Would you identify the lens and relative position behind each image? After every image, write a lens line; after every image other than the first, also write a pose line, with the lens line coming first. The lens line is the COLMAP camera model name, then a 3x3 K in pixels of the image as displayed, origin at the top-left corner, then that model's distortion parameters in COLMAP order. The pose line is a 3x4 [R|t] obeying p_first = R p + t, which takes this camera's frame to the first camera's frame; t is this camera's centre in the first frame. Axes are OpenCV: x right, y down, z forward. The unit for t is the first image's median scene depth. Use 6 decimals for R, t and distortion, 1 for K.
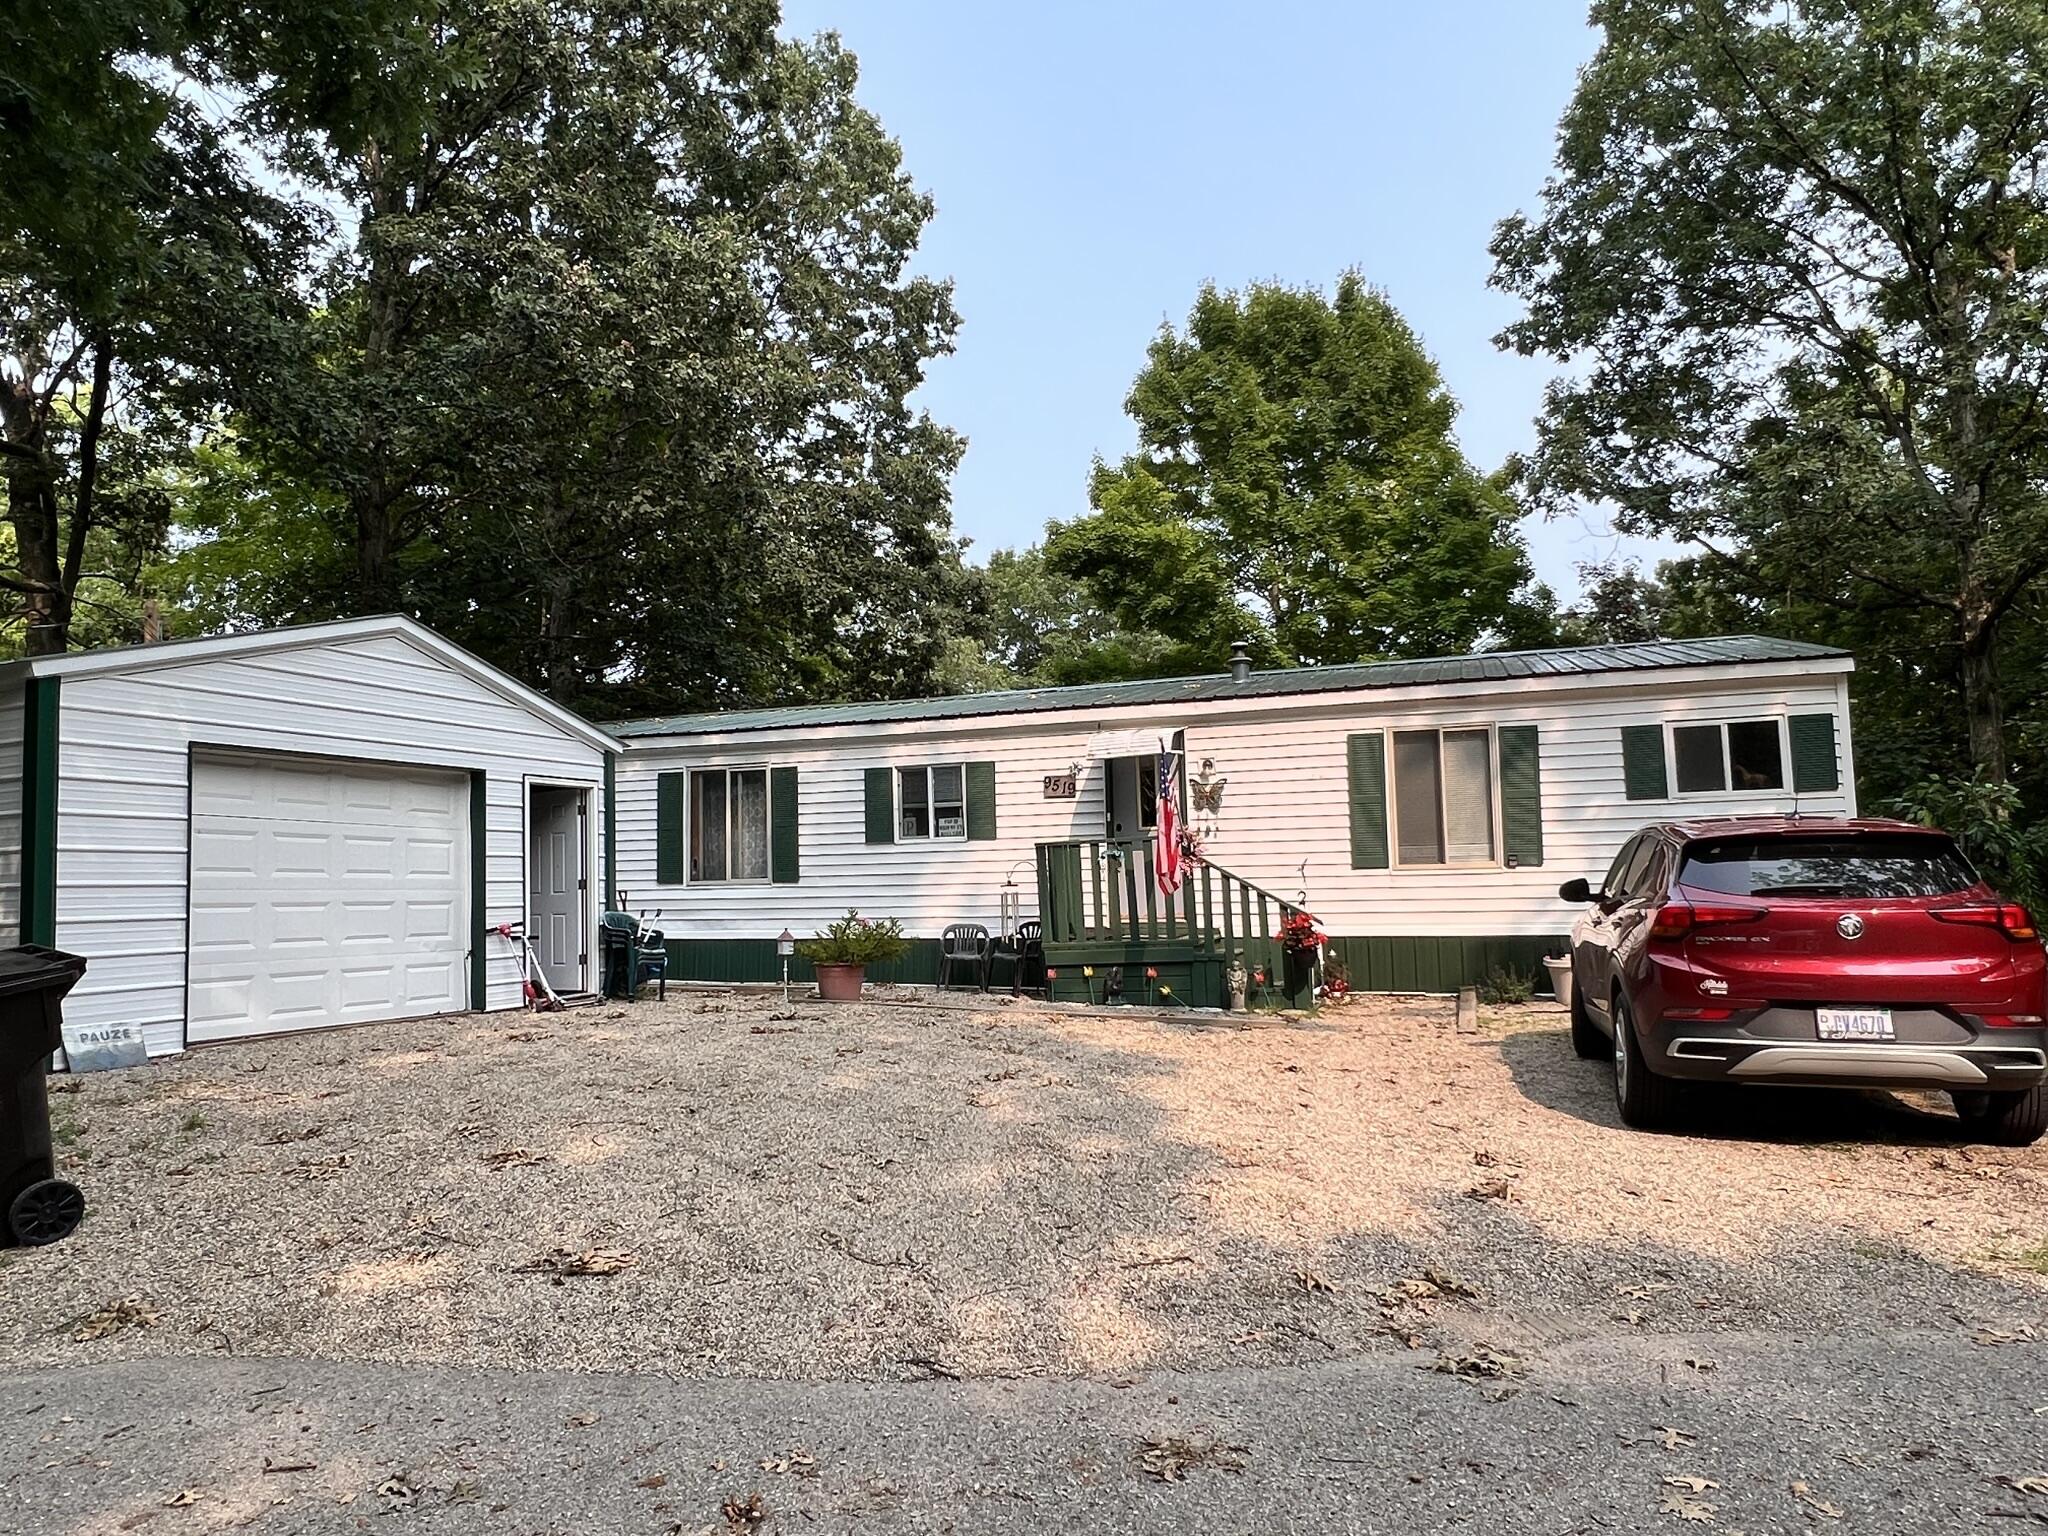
lens RADIAL K [[1284.1, 0, 1023.3], [0, 1284.1, 773.8], [0, 0, 1]] dist [-0.001397, 0.000009]
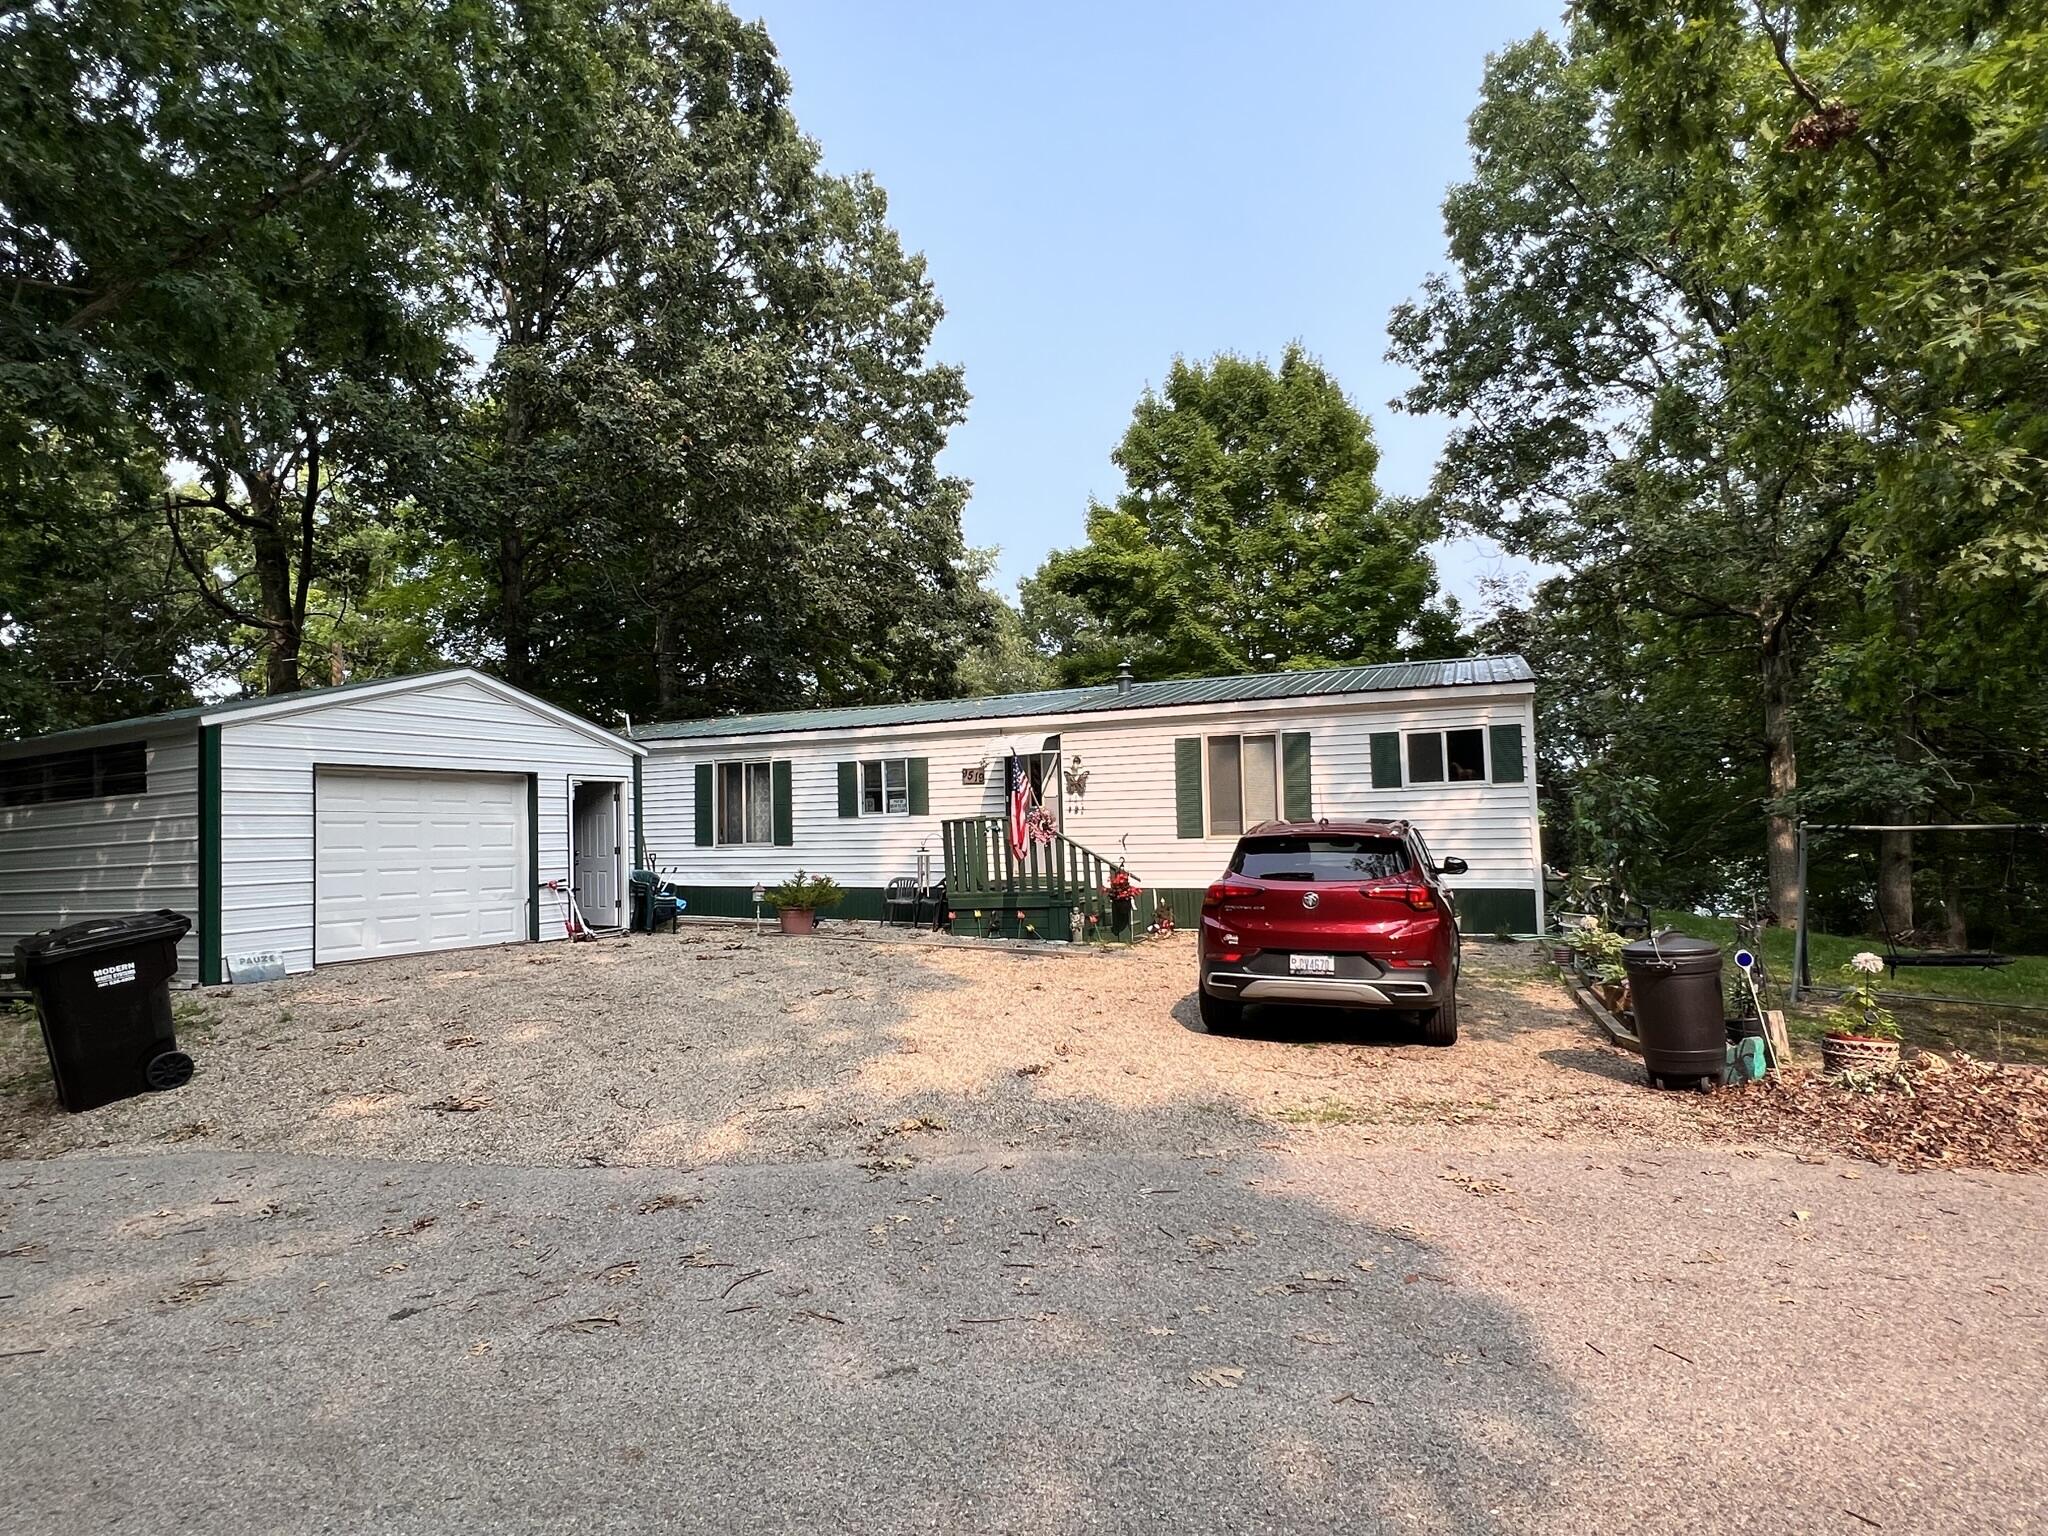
lens RADIAL K [[1033.5, 0, 1008.9], [0, 1033.5, 772.4], [0, 0, 1]] dist [-0.001275, -0.000333]
pose [[0.997991, -0.004737, -0.063174, 0.157730], [0.006577, 0.999559, 0.028950, -0.029599], [0.063009, -0.029307, 0.997583, -0.098782]]
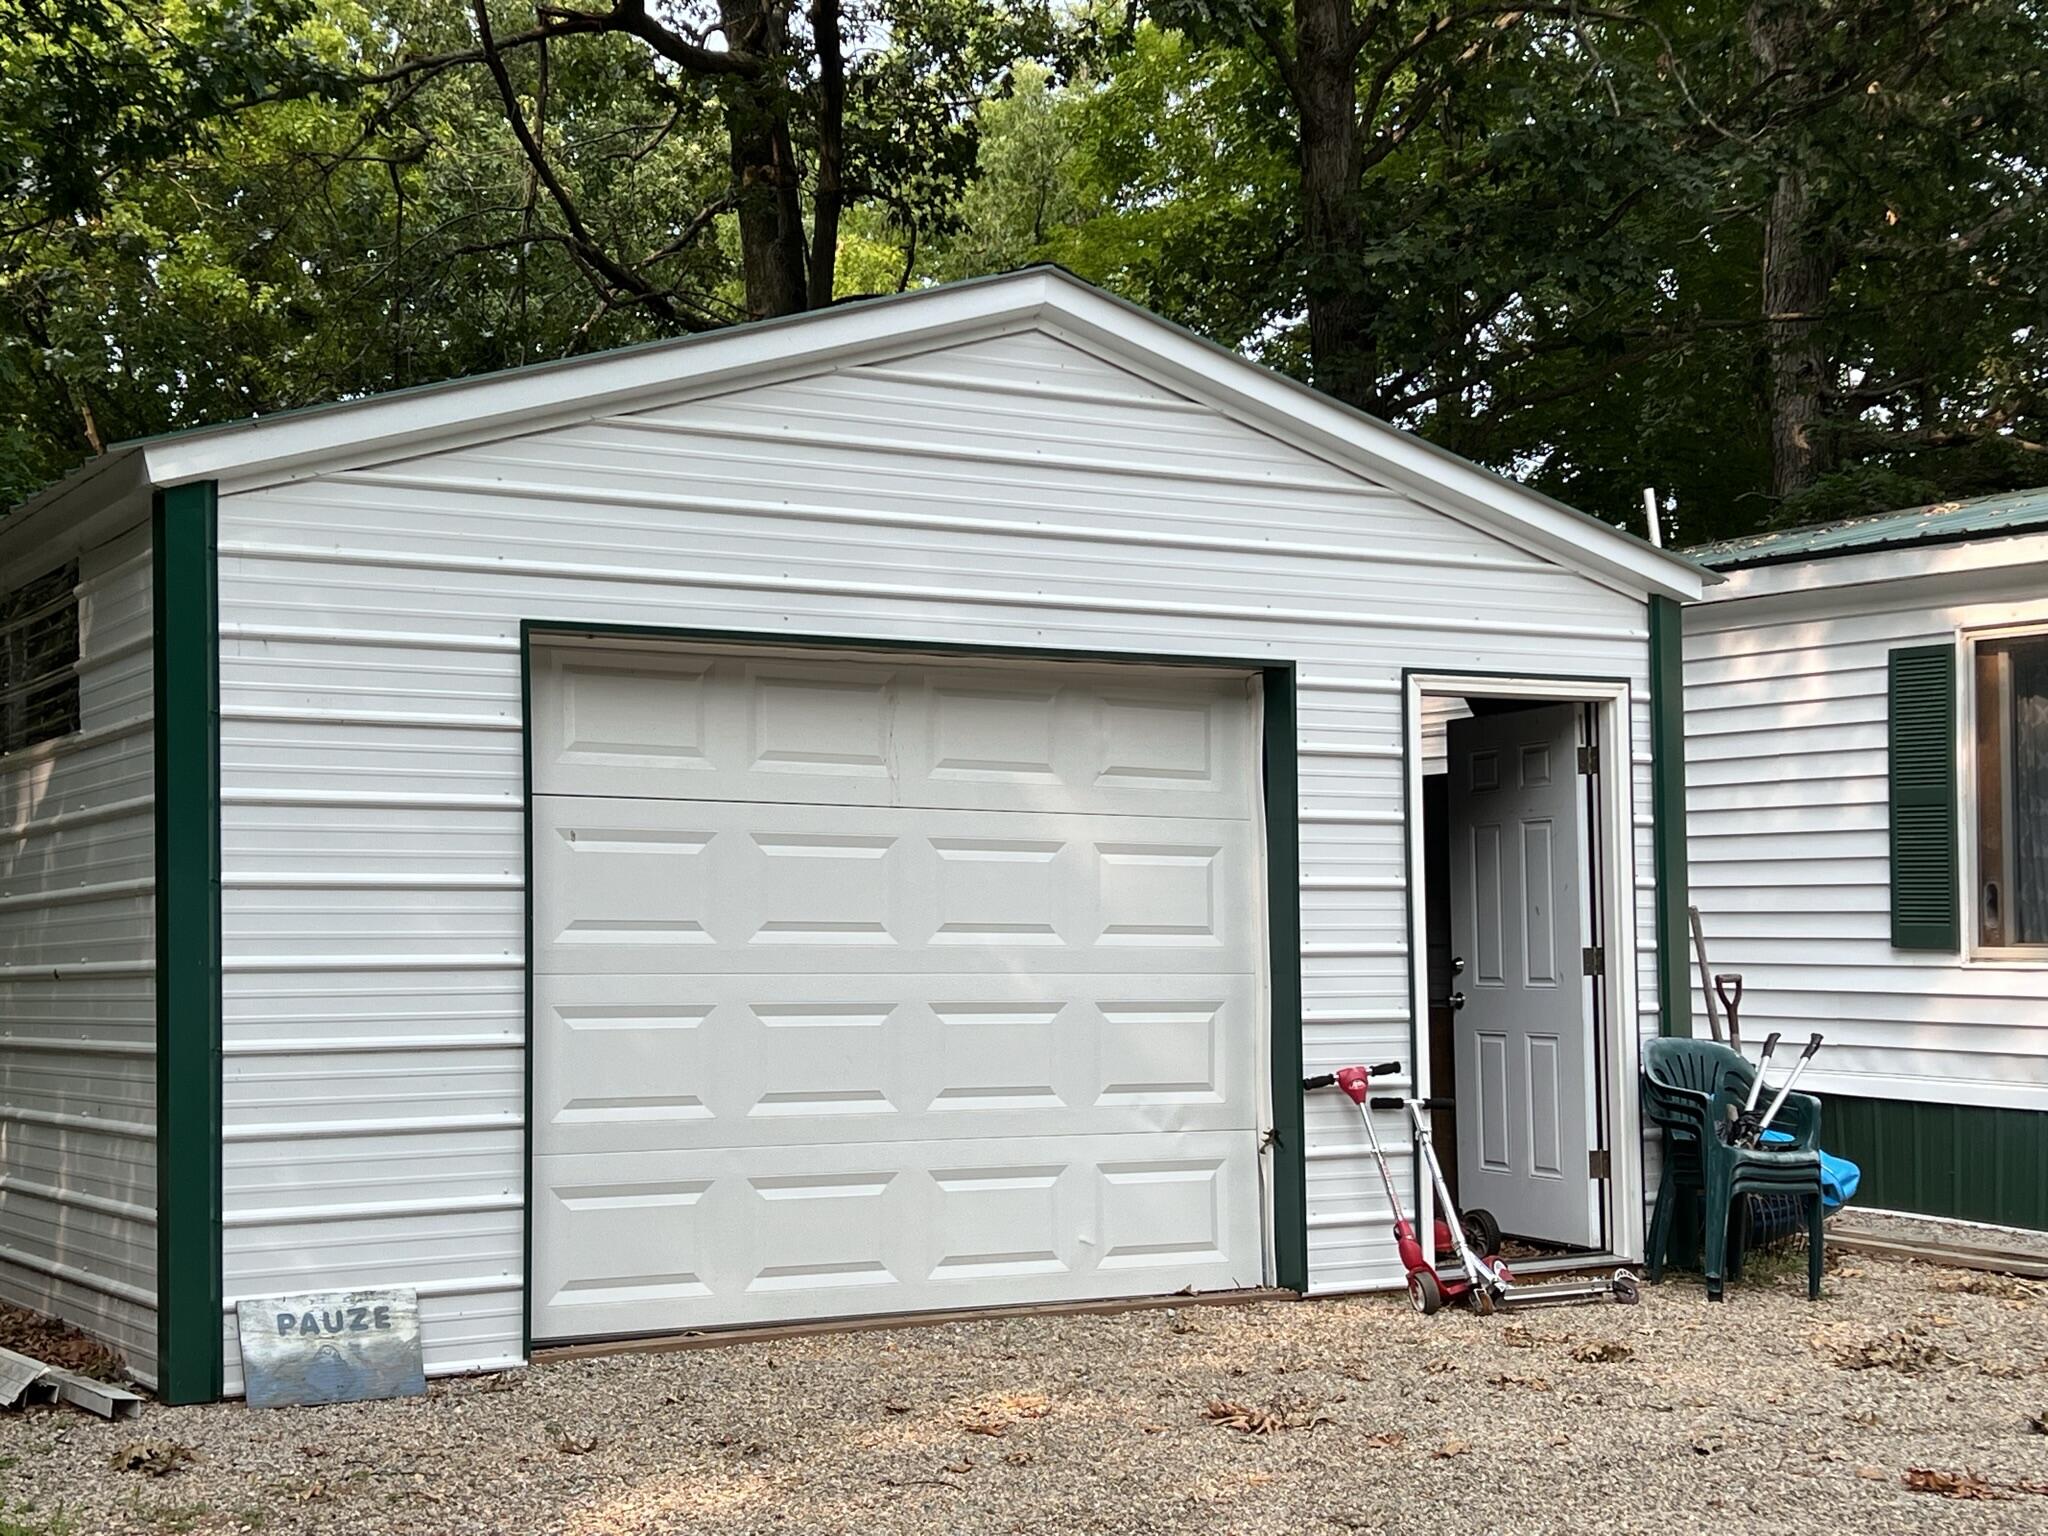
lens RADIAL K [[2957.4, 0, 1020.1], [0, 2957.4, 773.3], [0, 0, 1]] dist [0.100673, 0.000000]
pose [[0.801562, -0.009668, -0.597834, 0.037382], [0.034371, 0.998961, 0.029929, 0.000714], [0.596923, -0.044538, 0.801061, 0.220012]]
